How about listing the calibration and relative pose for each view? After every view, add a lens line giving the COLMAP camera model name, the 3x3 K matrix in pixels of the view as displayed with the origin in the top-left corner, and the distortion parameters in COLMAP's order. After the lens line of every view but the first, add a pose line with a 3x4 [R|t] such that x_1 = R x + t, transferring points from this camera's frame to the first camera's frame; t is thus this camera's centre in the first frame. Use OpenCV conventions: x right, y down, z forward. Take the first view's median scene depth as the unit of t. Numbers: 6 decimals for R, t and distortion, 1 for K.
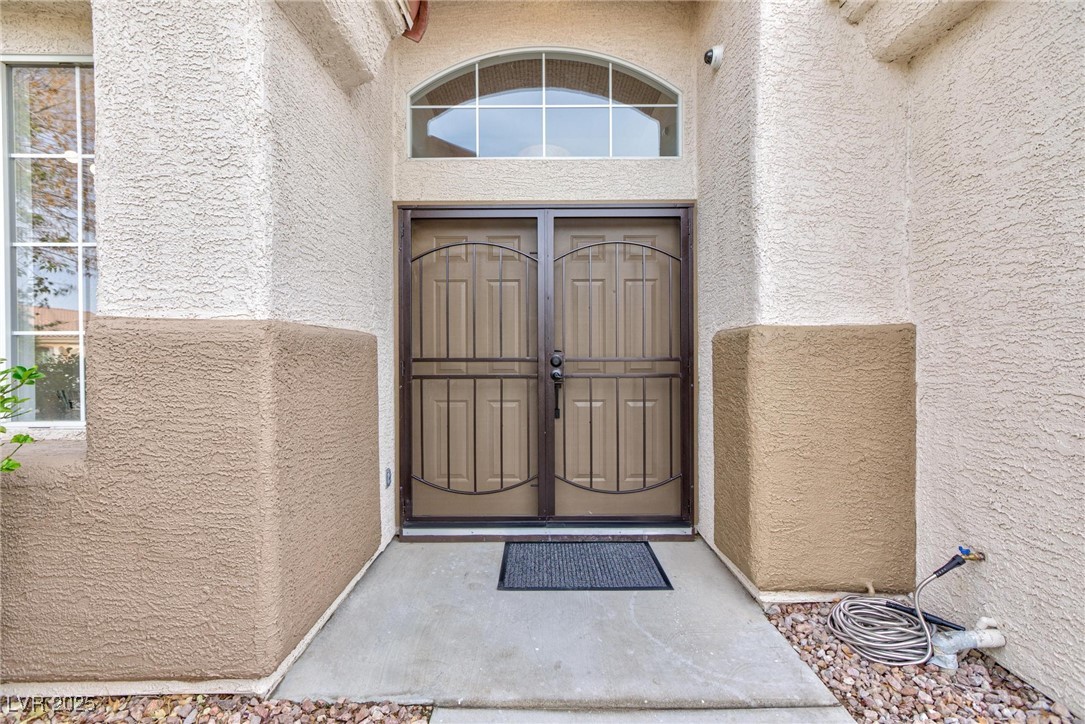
lens RADIAL K [[500.7, 0, 542.5], [0, 500.7, 362.0], [0, 0, 1]] dist [0.031399, 0.000521]
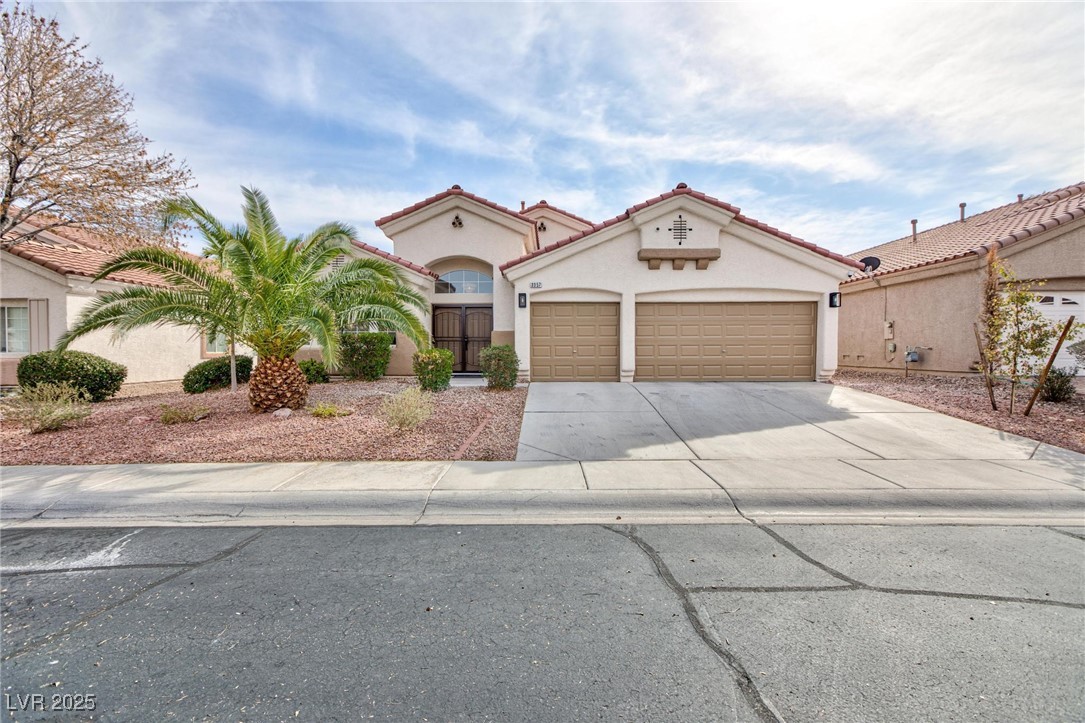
lens RADIAL K [[500.7, 0, 542.5], [0, 500.7, 361.5], [0, 0, 1]] dist [0.031399, 0.000521]
pose [[0.999934, 0.003437, -0.010994, 0.784710], [-0.003373, 0.999977, 0.005847, 0.189302], [0.011014, -0.005809, 0.999922, -3.611975]]
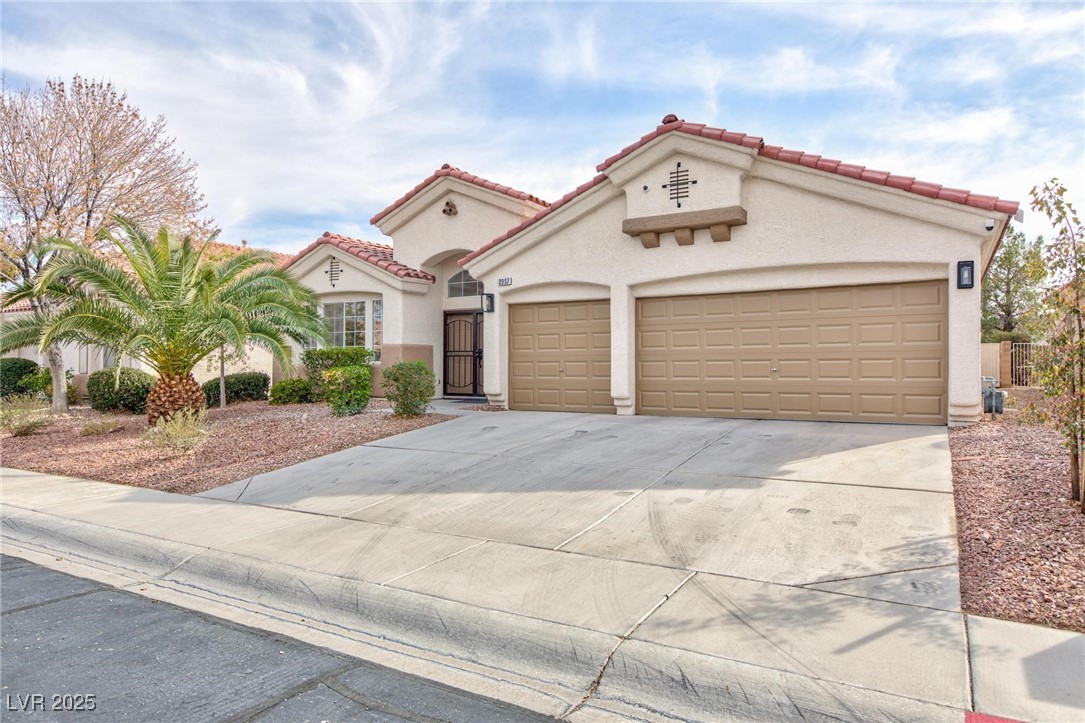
lens RADIAL K [[655.2, 0, 542.5], [0, 655.2, 361.5], [0, 0, 1]] dist [0.013945, -0.000578]
pose [[0.875608, -0.003839, -0.483007, 2.749448], [-0.003343, 0.999896, -0.014007, 0.138123], [0.483010, 0.013880, 0.875505, -2.960761]]
